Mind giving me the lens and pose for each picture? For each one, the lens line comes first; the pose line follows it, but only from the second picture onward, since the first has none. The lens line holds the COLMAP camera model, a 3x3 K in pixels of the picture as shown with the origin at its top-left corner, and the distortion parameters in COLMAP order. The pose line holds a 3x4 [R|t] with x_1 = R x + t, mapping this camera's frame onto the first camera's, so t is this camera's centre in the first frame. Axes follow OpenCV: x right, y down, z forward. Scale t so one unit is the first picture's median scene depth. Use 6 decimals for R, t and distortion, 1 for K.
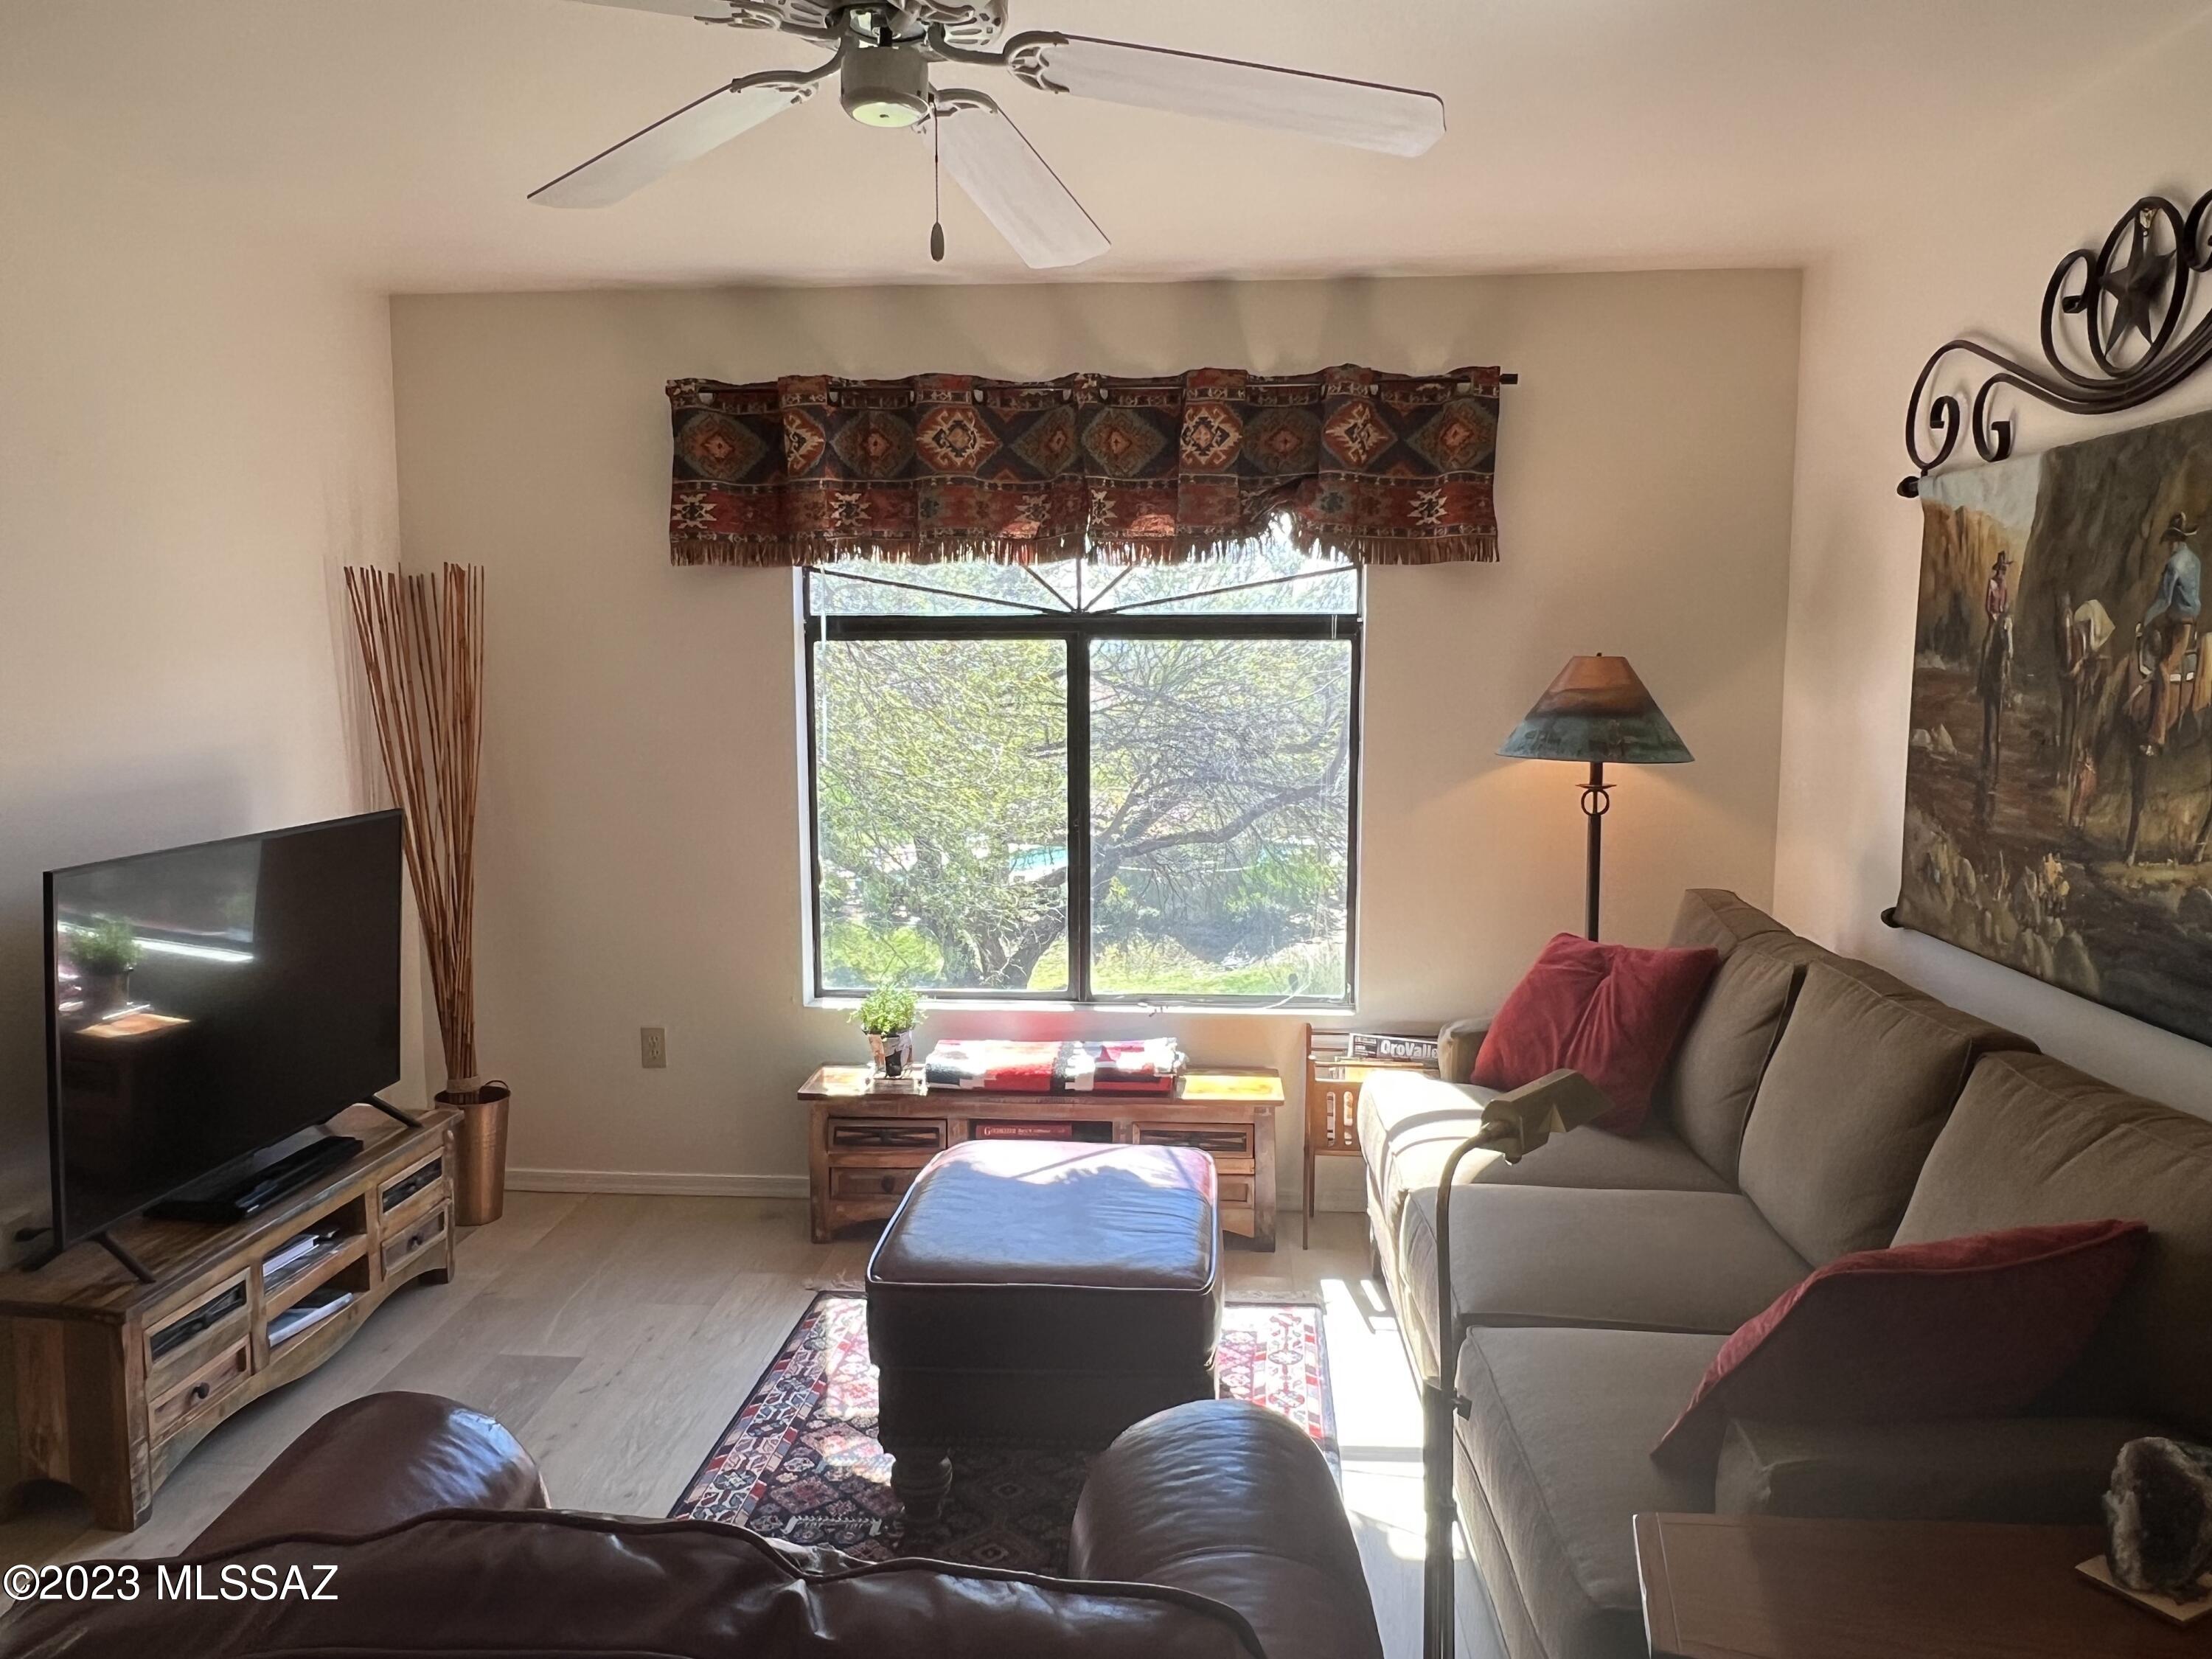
lens RADIAL K [[1641.7, 0, 1106.2], [0, 1641.7, 851.9], [0, 0, 1]] dist [-0.004375, -0.002167]
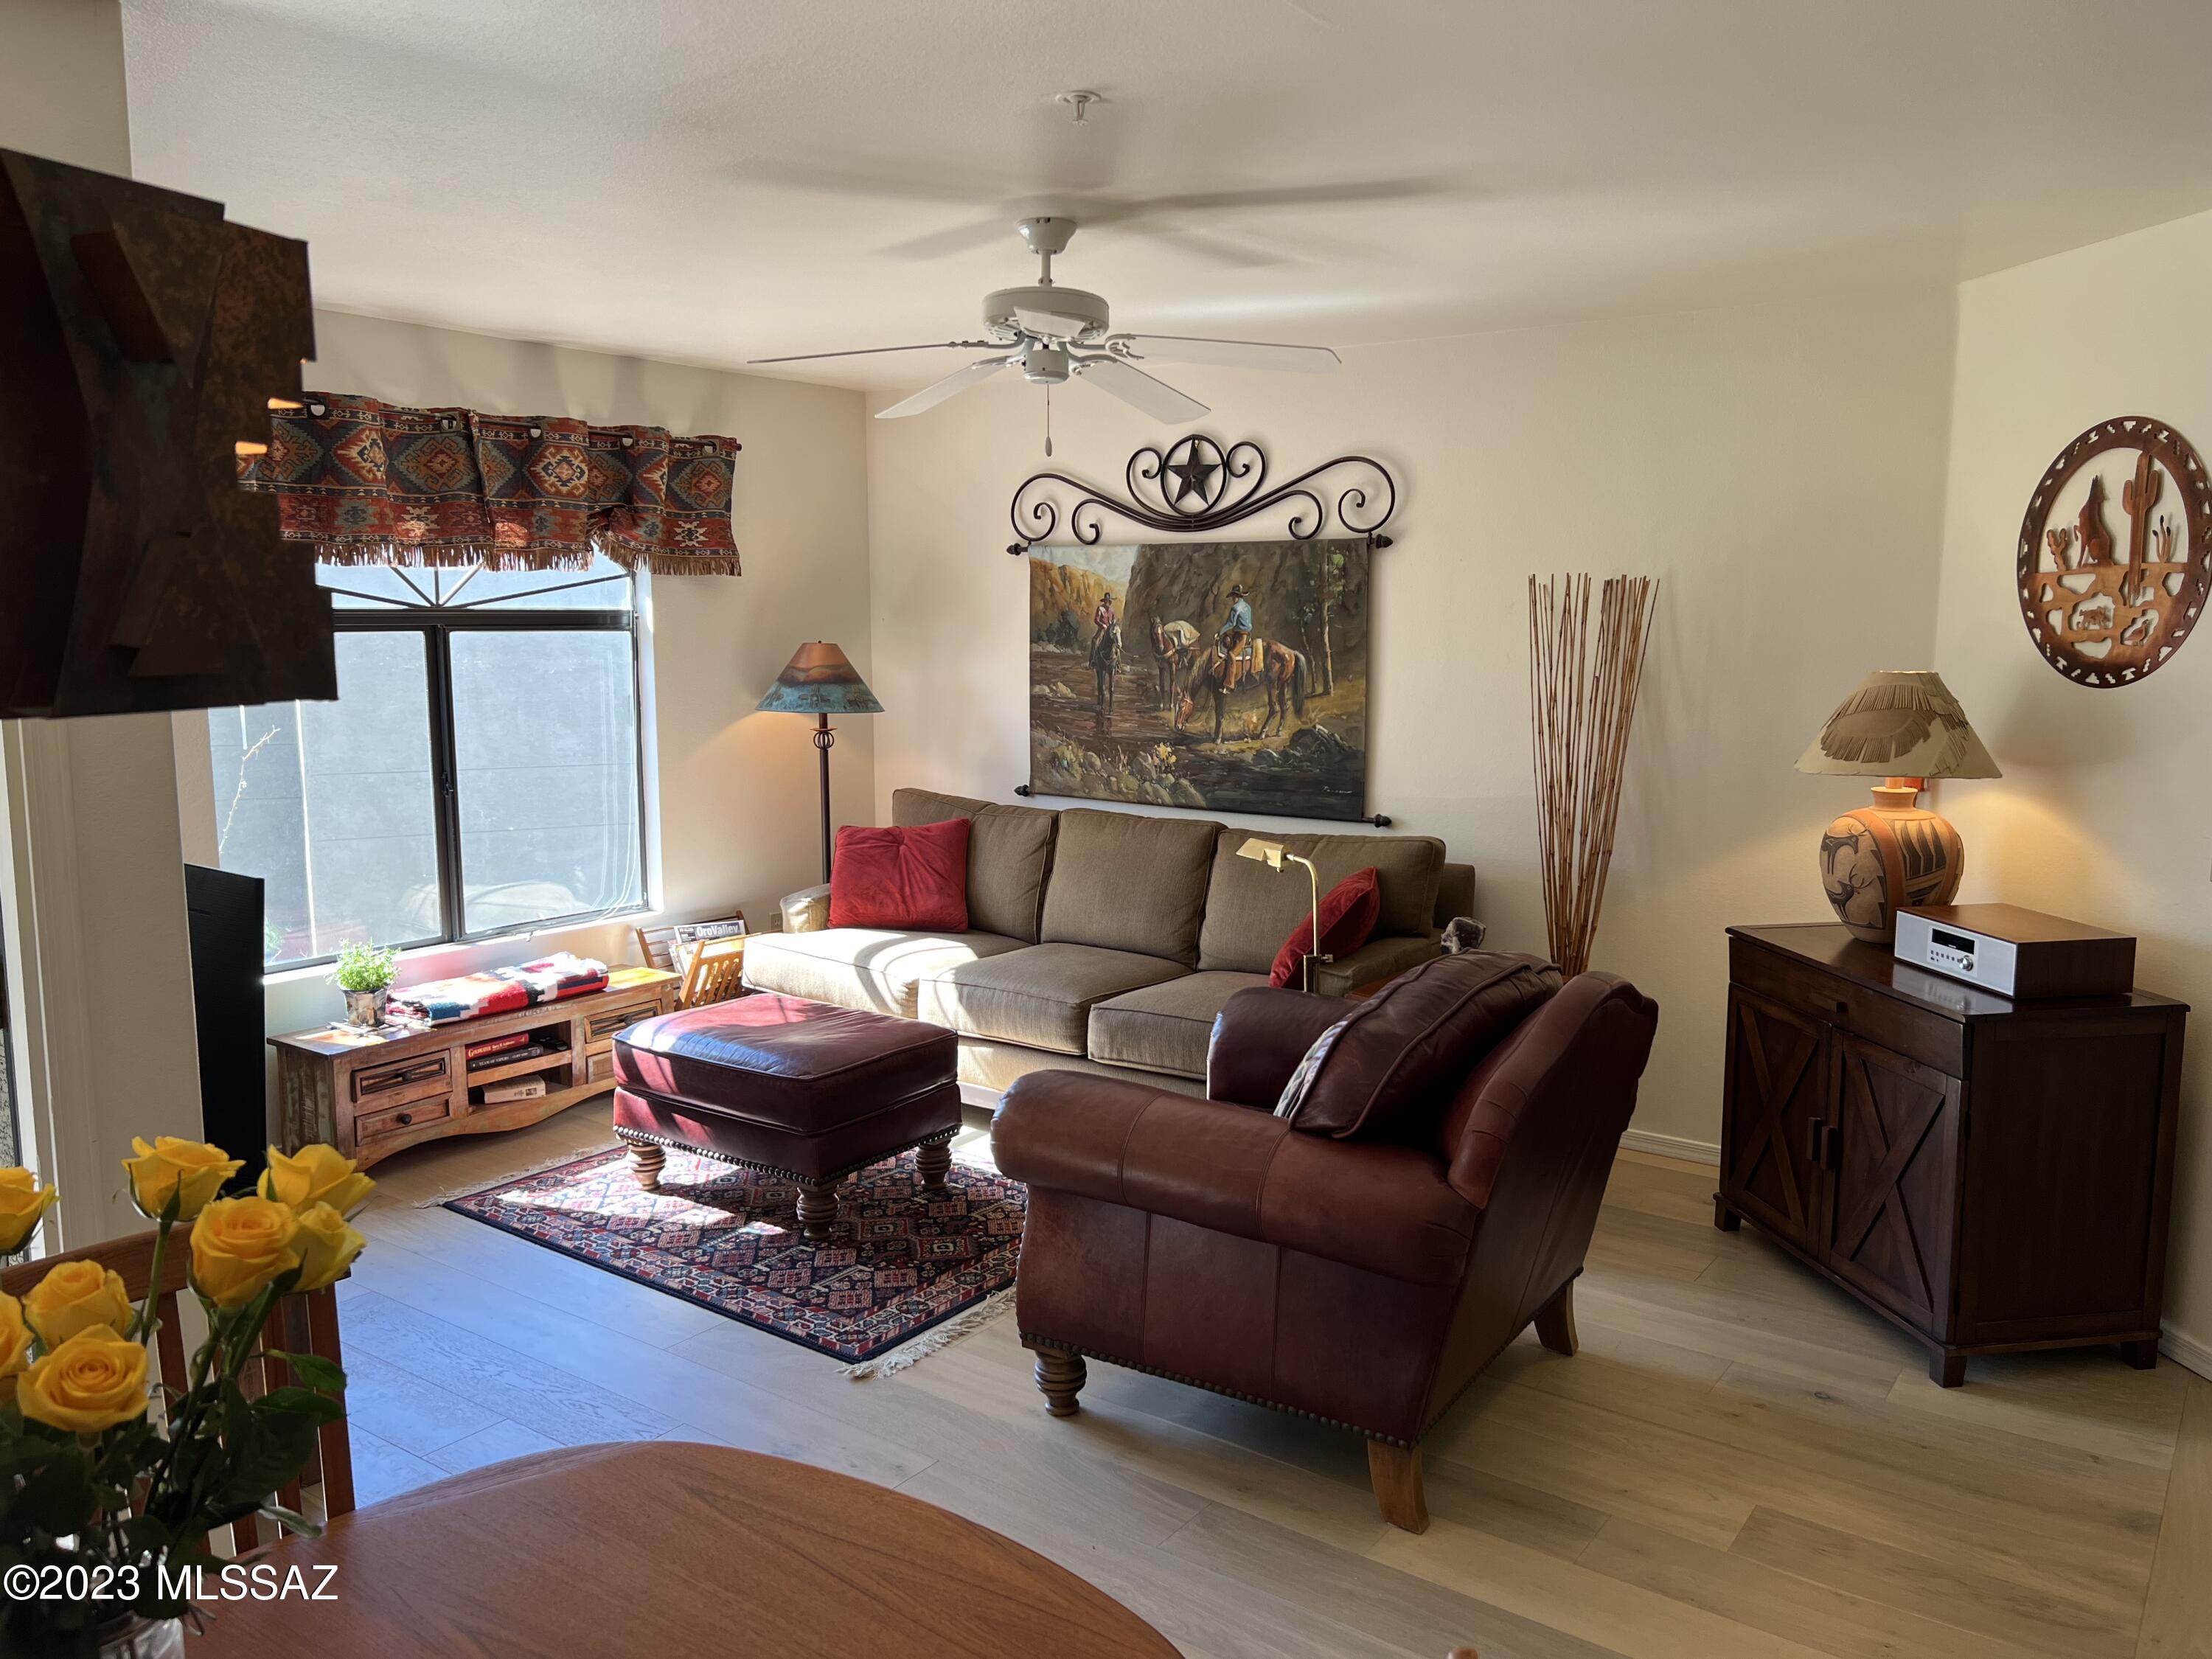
lens RADIAL K [[1658.6, 0, 1128.2], [0, 1658.6, 840.3], [0, 0, 1]] dist [0.073701, -0.104353]
pose [[0.519061, -0.113485, 0.847170, -0.838381], [0.095396, 0.992646, 0.074524, -0.025541], [-0.849397, 0.042134, 0.526070, -0.035944]]
